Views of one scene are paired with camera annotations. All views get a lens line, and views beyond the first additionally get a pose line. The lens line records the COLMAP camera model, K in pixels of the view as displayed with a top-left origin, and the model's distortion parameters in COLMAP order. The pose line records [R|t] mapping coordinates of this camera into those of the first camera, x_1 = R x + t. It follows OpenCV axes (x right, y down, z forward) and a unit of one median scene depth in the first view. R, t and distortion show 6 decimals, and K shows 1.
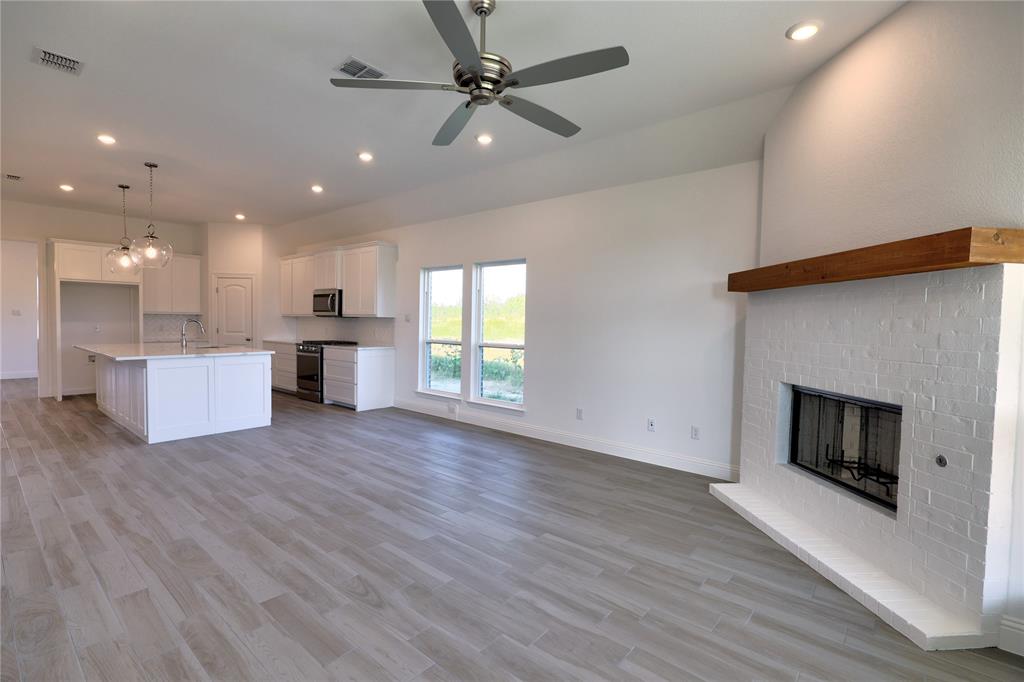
lens RADIAL K [[468.9, 0, 512.6], [0, 468.9, 340.7], [0, 0, 1]] dist [-0.004232, -0.001256]
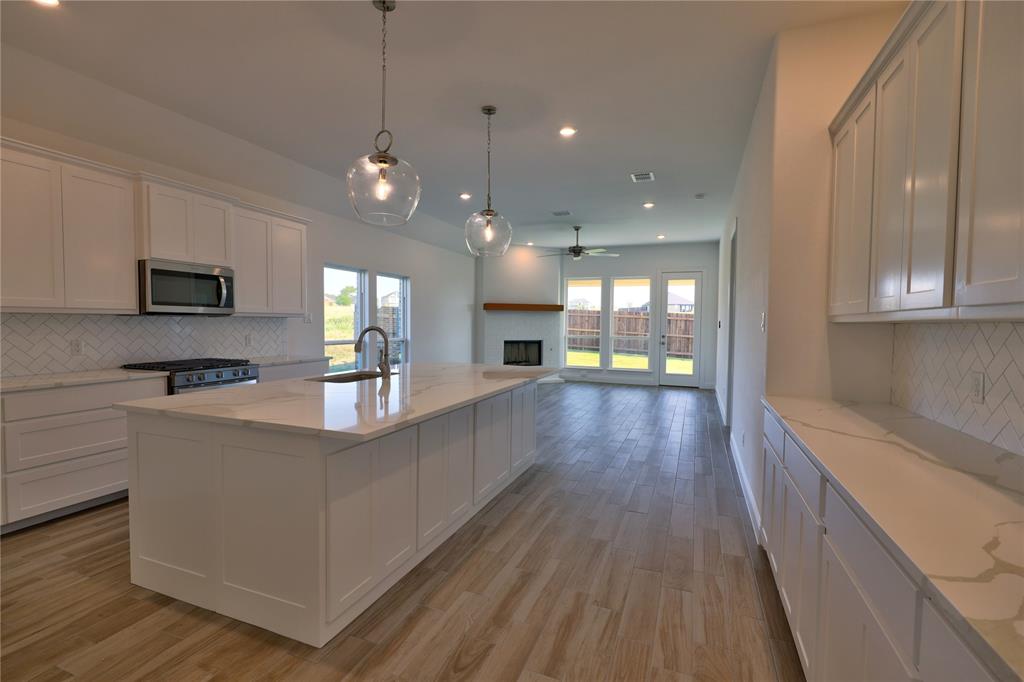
lens RADIAL K [[468.9, 0, 513.5], [0, 468.9, 340.9], [0, 0, 1]] dist [-0.004232, -0.001256]
pose [[-0.323629, -0.060602, 0.944241, -2.336590], [0.019751, 0.997297, 0.070777, -0.123375], [-0.945978, 0.041555, -0.321557, 1.910022]]
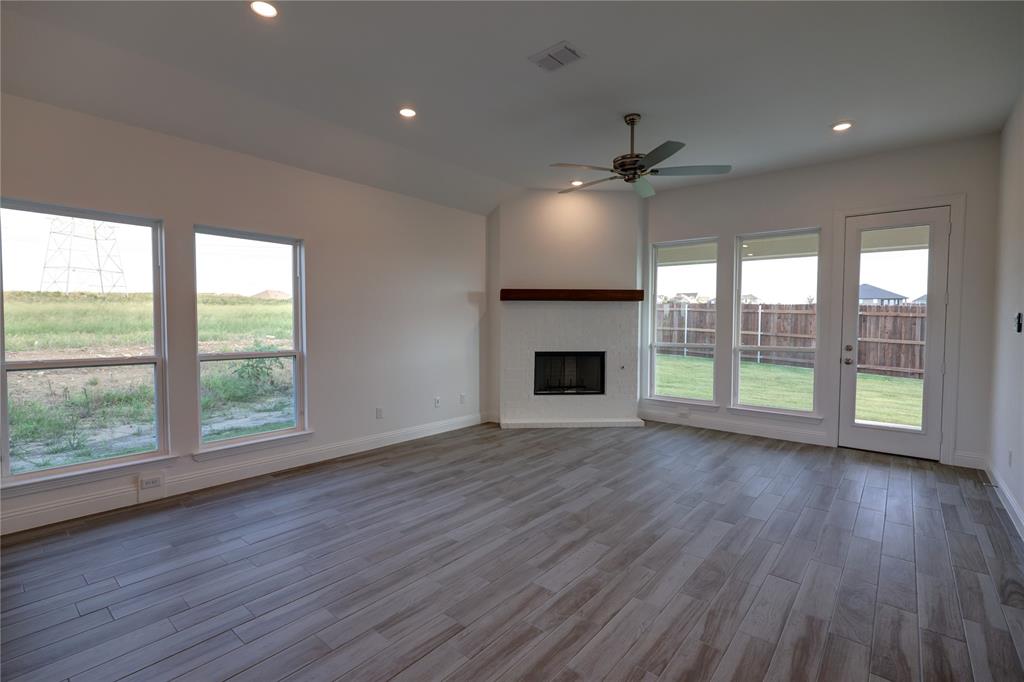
lens RADIAL K [[468.9, 0, 512.0], [0, 468.9, 341.7], [0, 0, 1]] dist [-0.004232, -0.001256]
pose [[-0.004932, -0.062635, 0.998024, -1.251602], [0.035703, 0.997389, 0.062772, -0.067461], [-0.999350, 0.035942, -0.002682, 1.080775]]
